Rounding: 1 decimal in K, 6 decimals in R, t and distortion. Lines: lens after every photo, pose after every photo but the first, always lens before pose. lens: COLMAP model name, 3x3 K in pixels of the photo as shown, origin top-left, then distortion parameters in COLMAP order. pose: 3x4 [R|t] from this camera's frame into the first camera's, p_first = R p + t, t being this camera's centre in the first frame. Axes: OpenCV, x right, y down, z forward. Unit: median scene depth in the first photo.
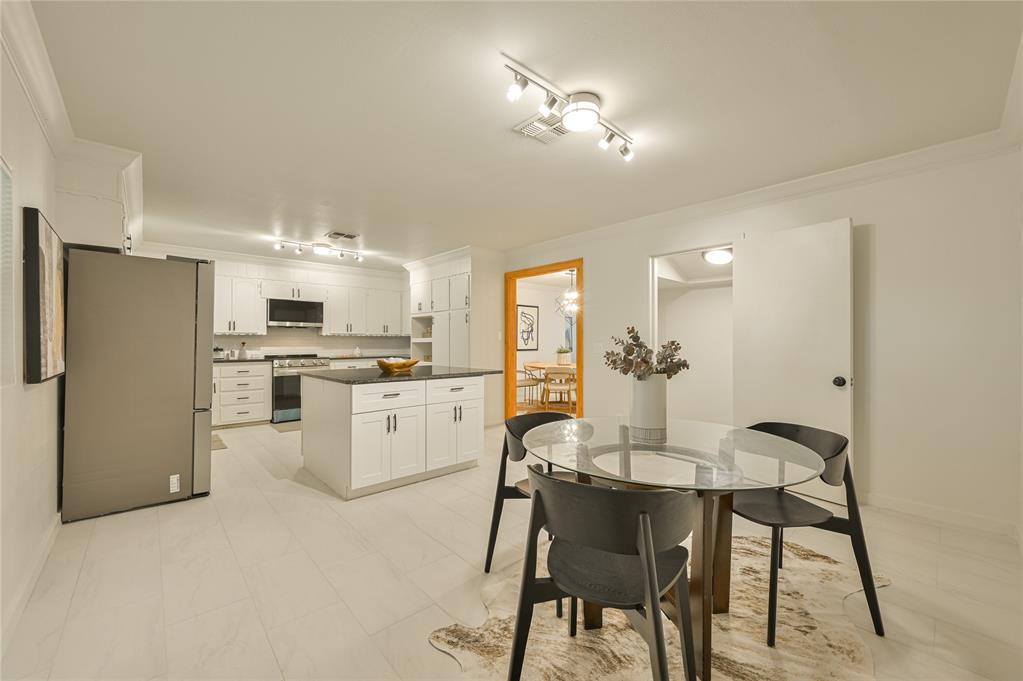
lens RADIAL K [[405.9, 0, 512.5], [0, 405.9, 337.8], [0, 0, 1]] dist [0.001994, 0.000042]
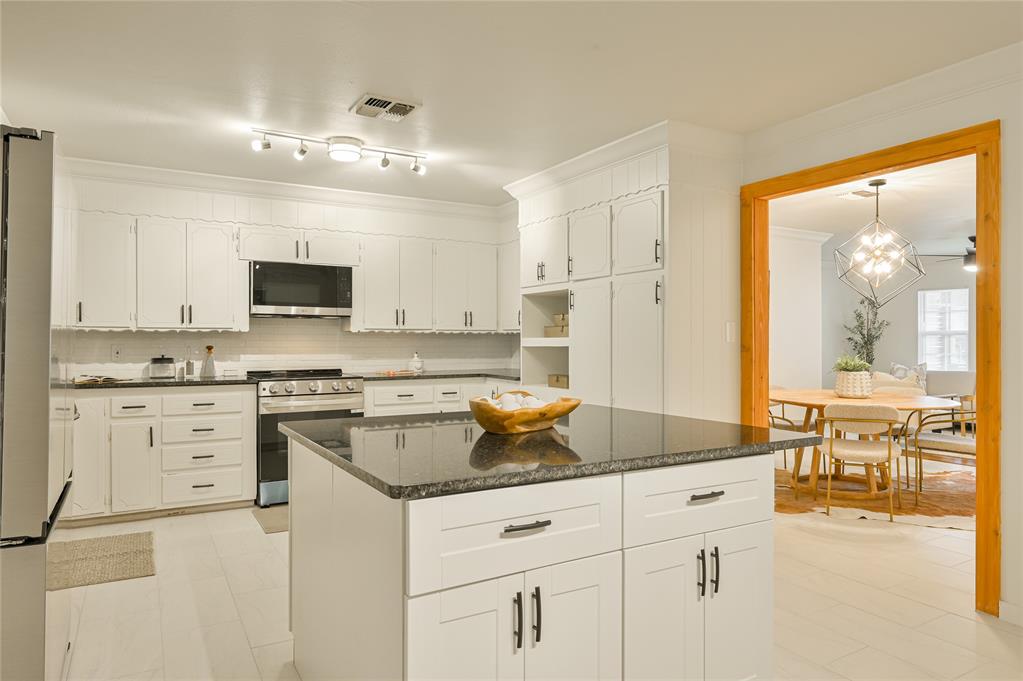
lens RADIAL K [[654.8, 0, 510.9], [0, 654.8, 338.7], [0, 0, 1]] dist [-0.006975, -0.000204]
pose [[0.976812, 0.000424, -0.214099, -0.108174], [0.001145, 0.999973, 0.007202, -0.003868], [0.214096, -0.007280, 0.976785, 0.270866]]
